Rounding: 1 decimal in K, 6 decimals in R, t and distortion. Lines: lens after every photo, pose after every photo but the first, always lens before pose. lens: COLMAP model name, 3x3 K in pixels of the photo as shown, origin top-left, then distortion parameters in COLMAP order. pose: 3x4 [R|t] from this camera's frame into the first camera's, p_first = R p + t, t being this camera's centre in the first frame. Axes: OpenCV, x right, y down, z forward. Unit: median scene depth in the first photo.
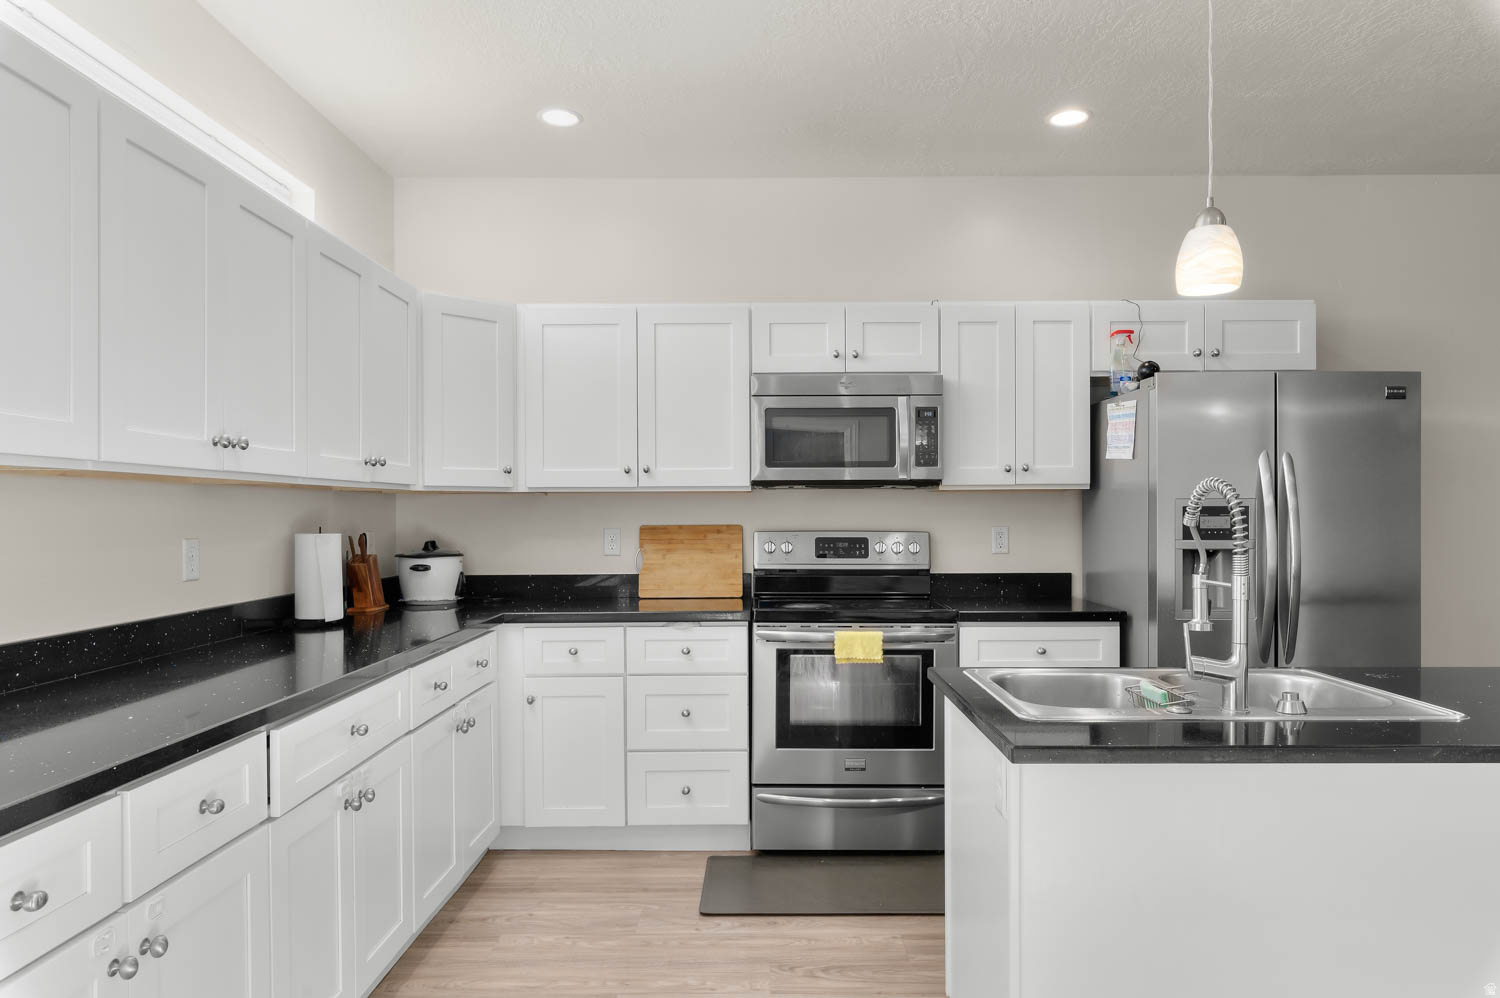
lens RADIAL K [[946.7, 0, 754.6], [0, 946.7, 519.1], [0, 0, 1]] dist [-0.003863, -0.000567]
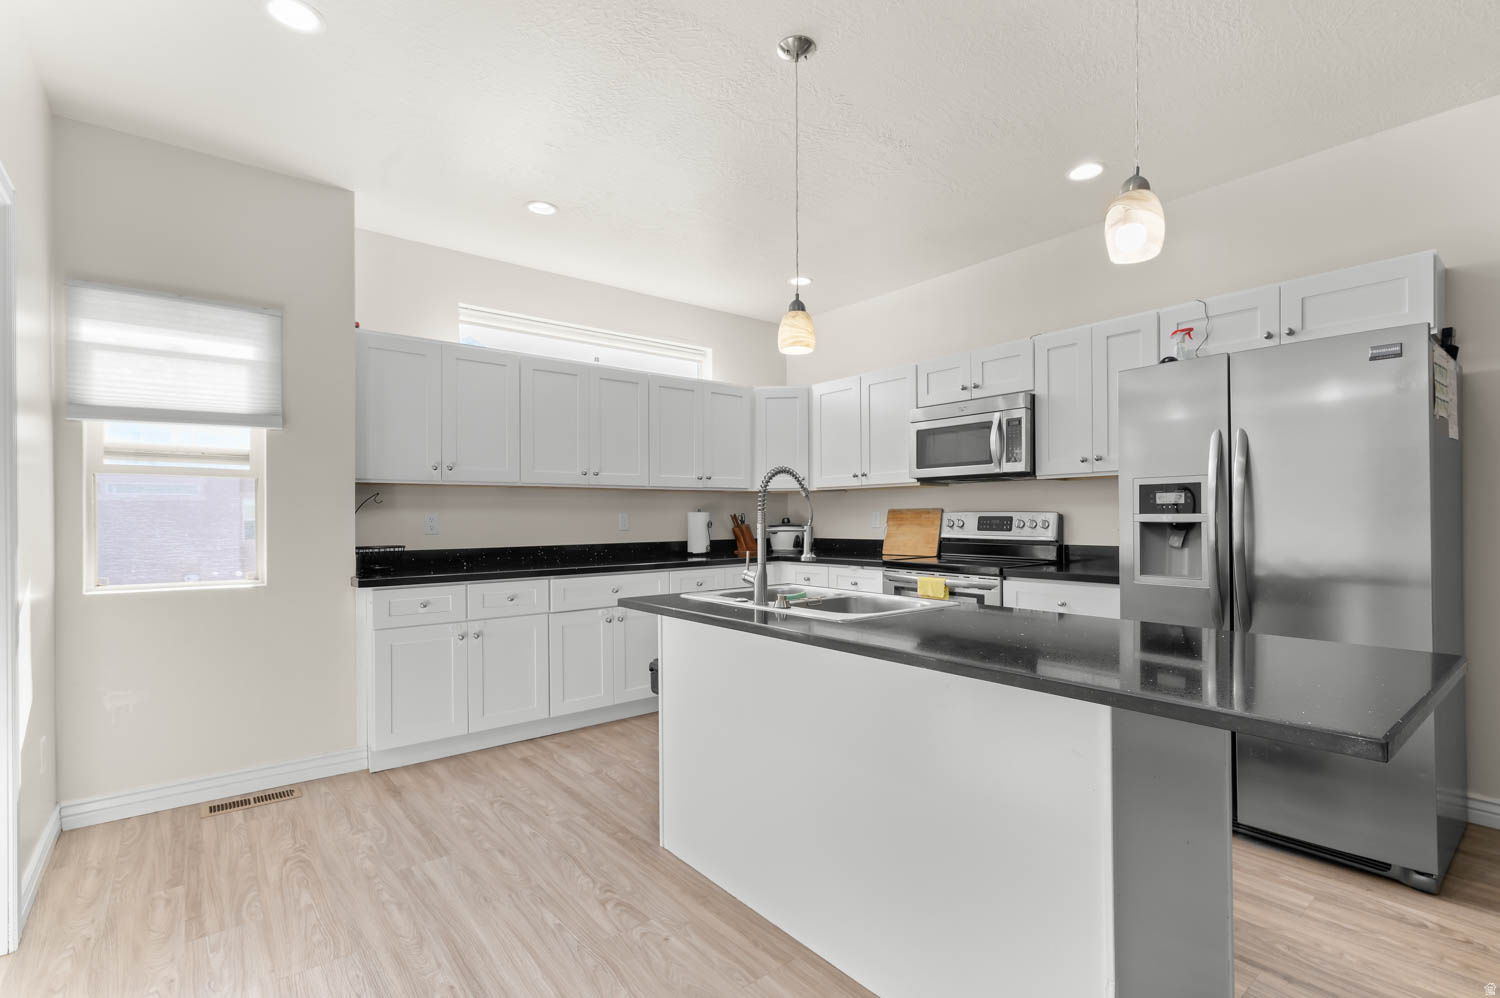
lens RADIAL K [[669.3, 0, 748.8], [0, 669.3, 507.6], [0, 0, 1]] dist [-0.001101, 0.000119]
pose [[0.648523, -0.010664, -0.761120, 0.657554], [-0.000001, 0.999902, -0.014010, 0.022267], [0.761195, 0.009086, 0.648460, 0.096707]]
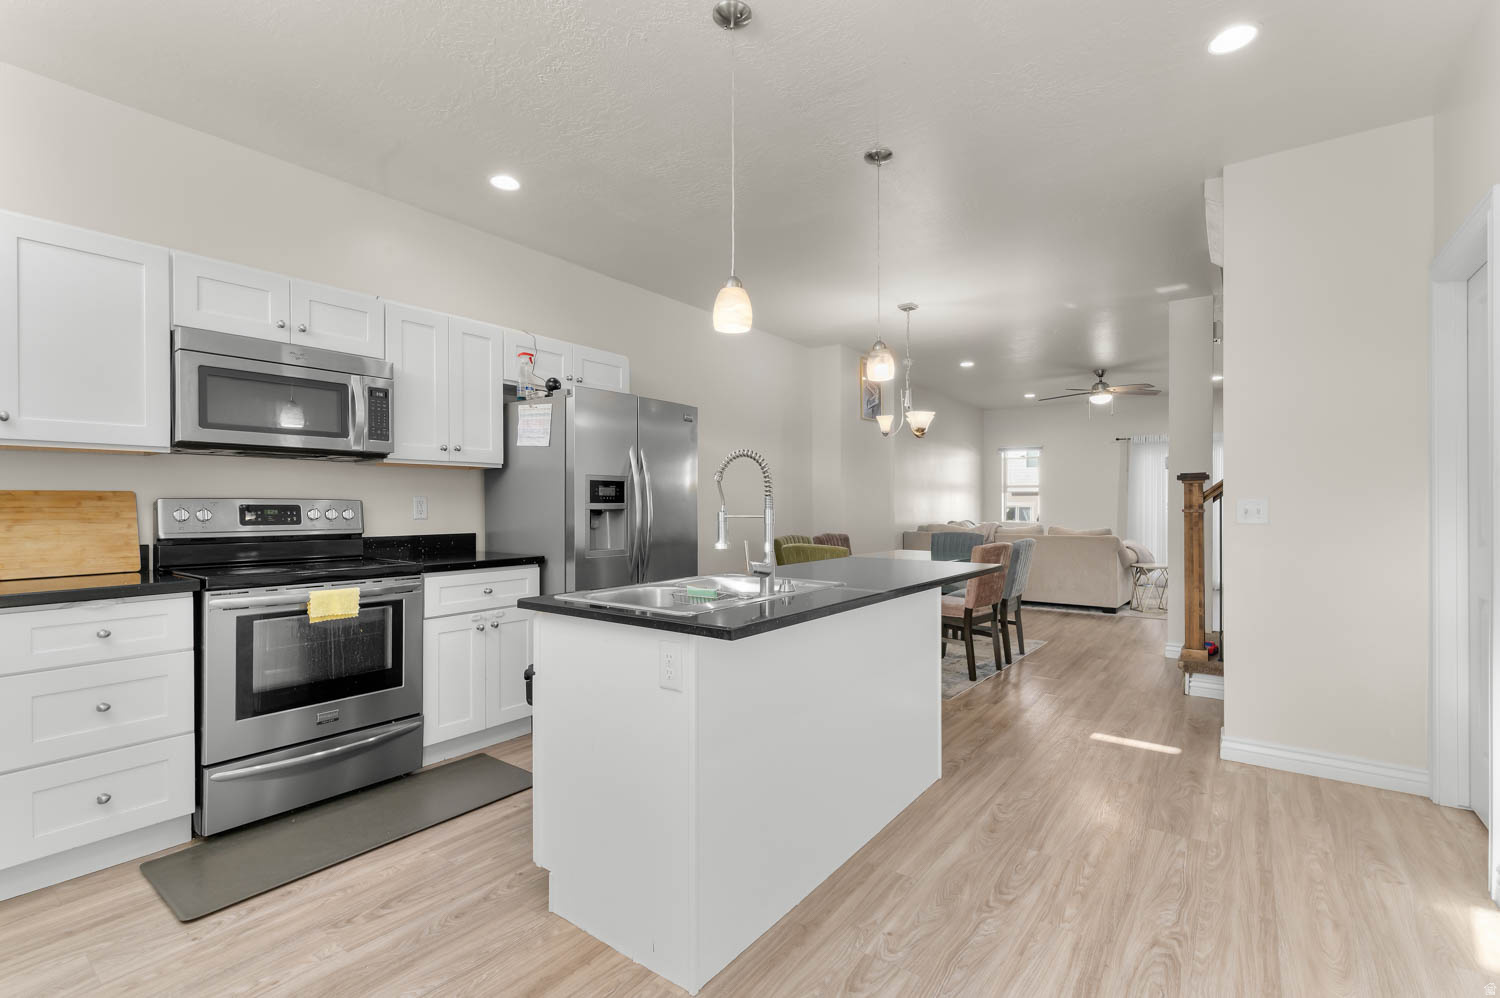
lens RADIAL K [[669.3, 0, 748.8], [0, 669.3, 507.6], [0, 0, 1]] dist [-0.001101, 0.000119]
pose [[0.589905, -0.000248, 0.807472, -0.203791], [0.003857, 0.999989, -0.002511, 0.028332], [-0.807463, 0.004595, 0.589900, 0.169744]]
